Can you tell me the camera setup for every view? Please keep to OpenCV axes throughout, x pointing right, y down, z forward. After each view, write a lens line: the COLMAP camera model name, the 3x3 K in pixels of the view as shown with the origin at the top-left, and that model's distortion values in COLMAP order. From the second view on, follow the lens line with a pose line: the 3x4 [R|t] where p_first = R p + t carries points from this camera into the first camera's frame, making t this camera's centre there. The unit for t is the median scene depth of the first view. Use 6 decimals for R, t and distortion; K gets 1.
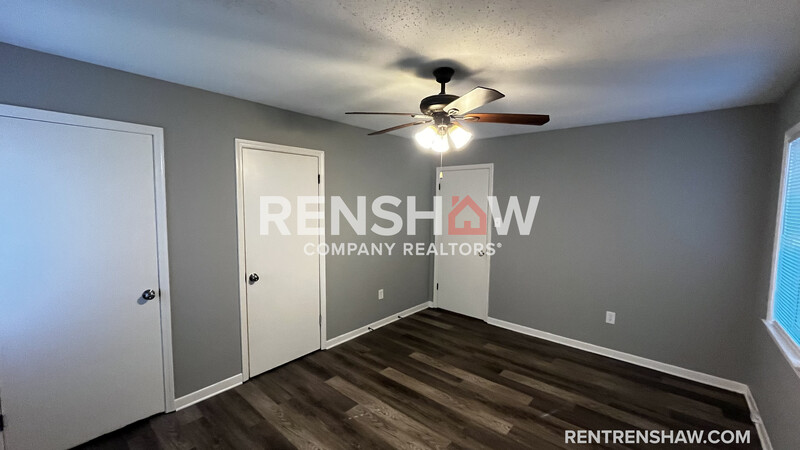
lens RADIAL K [[325.7, 0, 400.0], [0, 325.7, 225.0], [0, 0, 1]] dist [-0.000795, 0.000007]
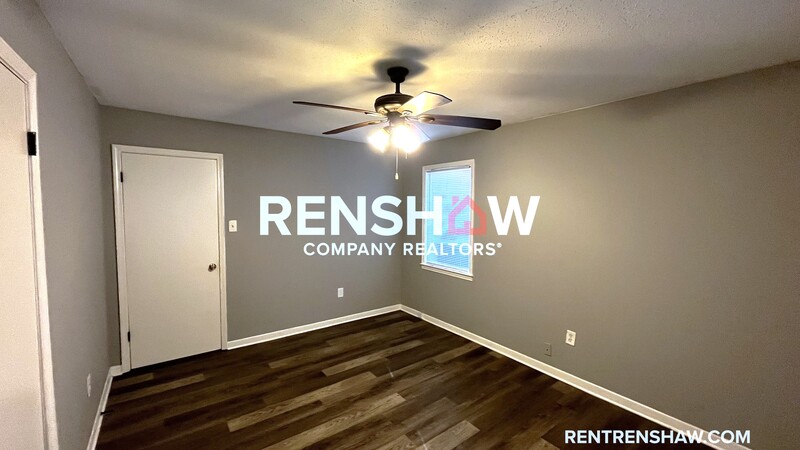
lens RADIAL K [[322.5, 0, 400.0], [0, 322.5, 225.0], [0, 0, 1]] dist [0.001350, 0.000138]
pose [[0.218676, -0.075065, 0.972906, -0.567458], [0.070290, 0.995658, 0.061021, -0.041721], [-0.973263, 0.055041, 0.223002, 0.542182]]
